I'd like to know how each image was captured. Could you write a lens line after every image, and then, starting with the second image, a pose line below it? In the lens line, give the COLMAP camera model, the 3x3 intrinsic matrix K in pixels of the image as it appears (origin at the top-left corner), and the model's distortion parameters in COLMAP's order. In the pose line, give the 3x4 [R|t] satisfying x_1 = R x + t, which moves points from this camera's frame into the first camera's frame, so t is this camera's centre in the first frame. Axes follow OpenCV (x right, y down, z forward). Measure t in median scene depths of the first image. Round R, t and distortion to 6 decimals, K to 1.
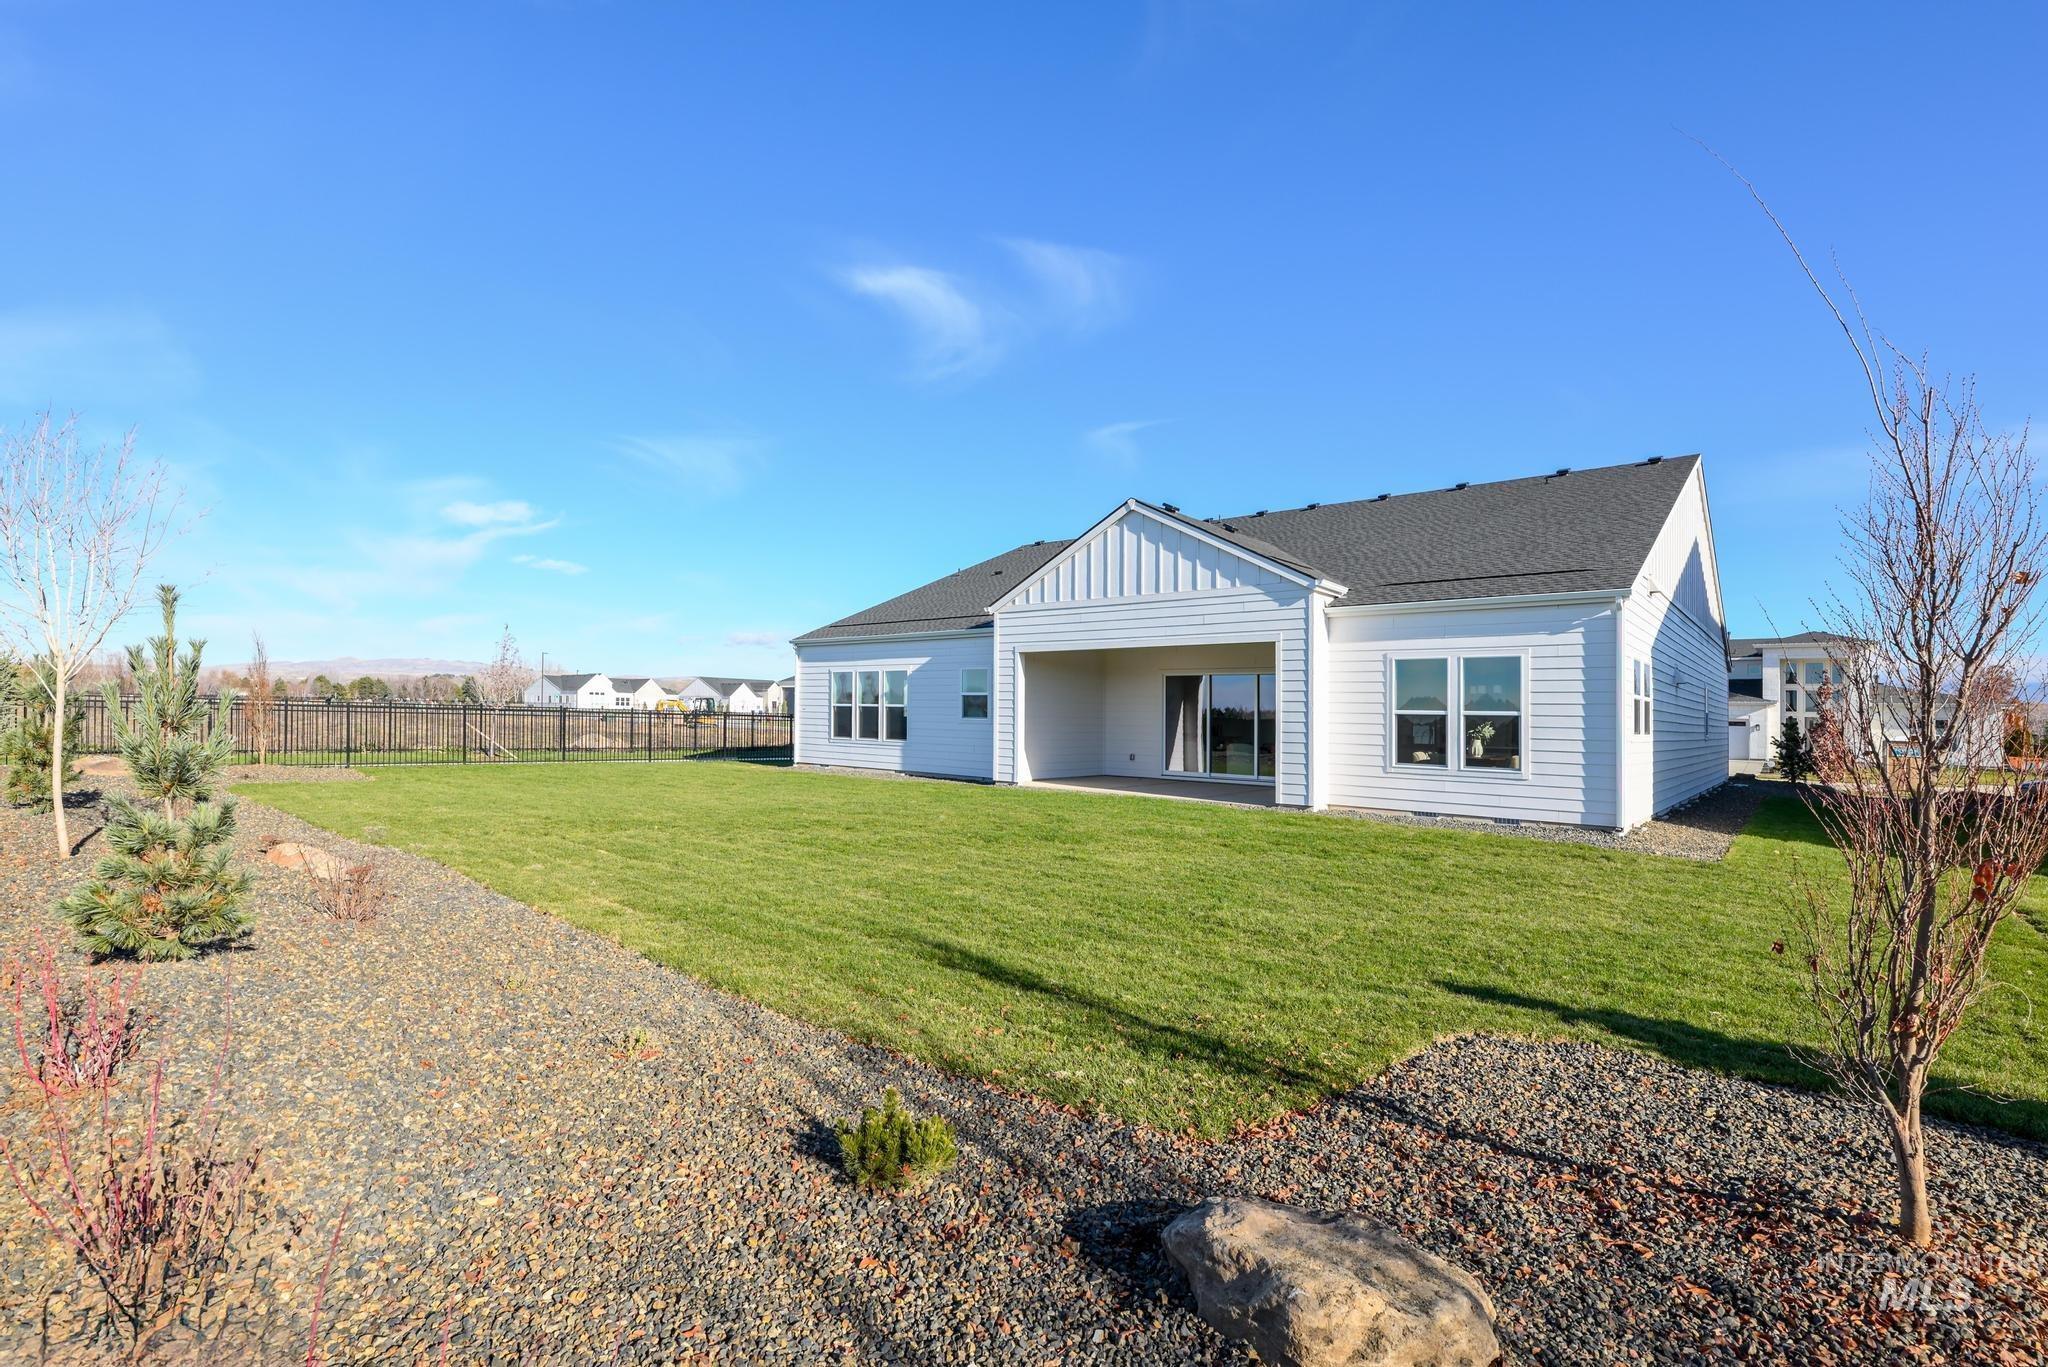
lens RADIAL K [[902.2, 0, 1024.0], [0, 902.2, 683.5], [0, 0, 1]] dist [0.000269, 0.000009]
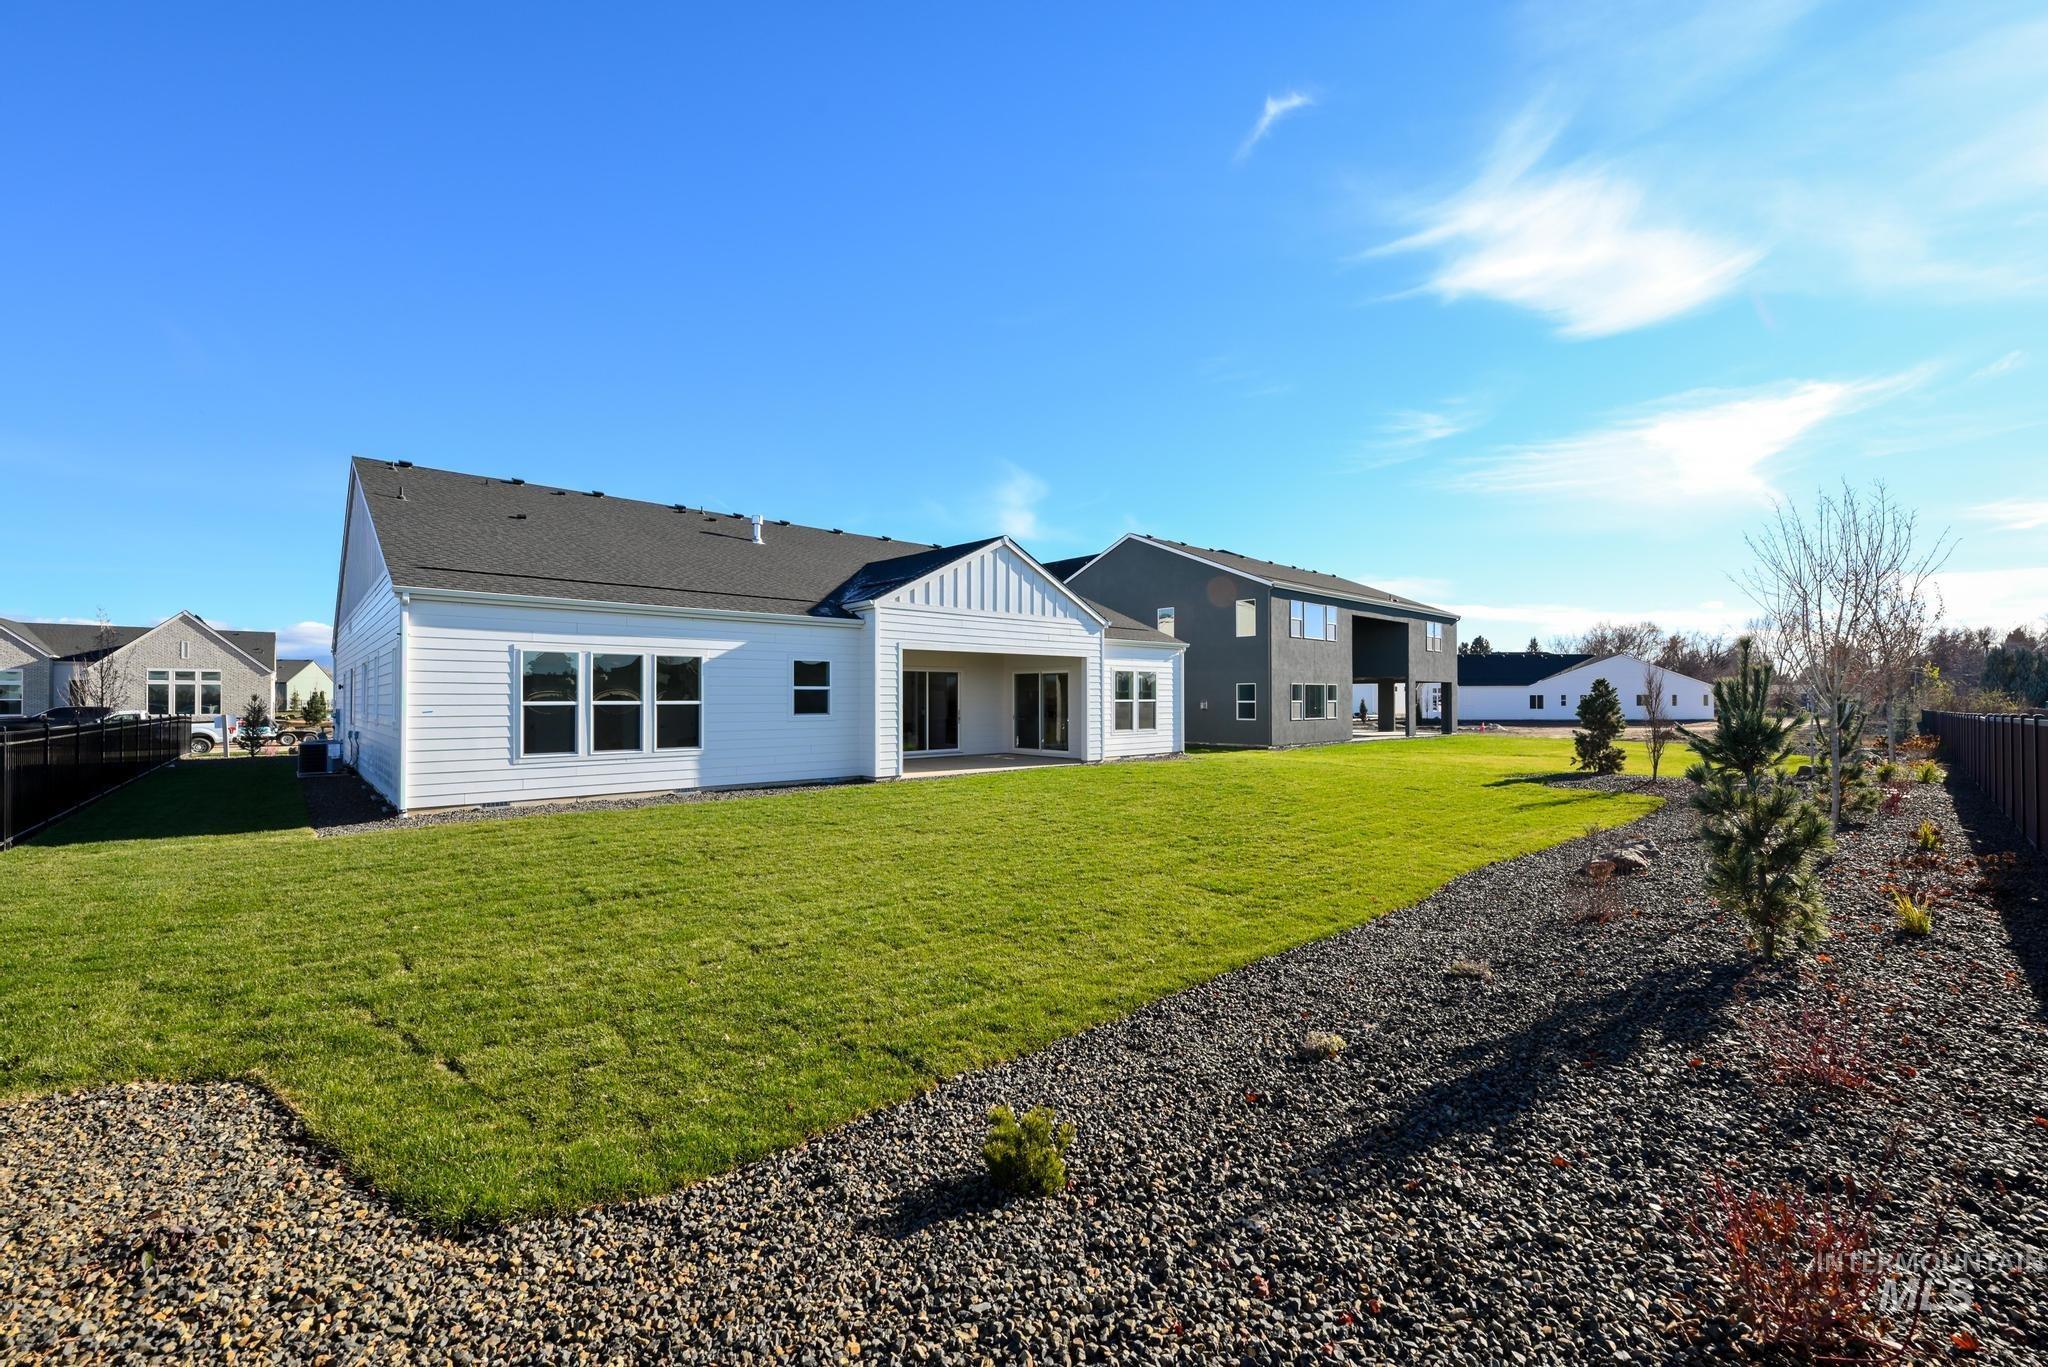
lens RADIAL K [[836.8, 0, 1024.0], [0, 836.8, 683.5], [0, 0, 1]] dist [-0.000089, 0.000022]
pose [[0.097048, 0.007740, 0.995250, -0.924687], [-0.022819, 0.999724, -0.005550, 0.007383], [-0.995018, -0.022172, 0.097198, 0.753583]]
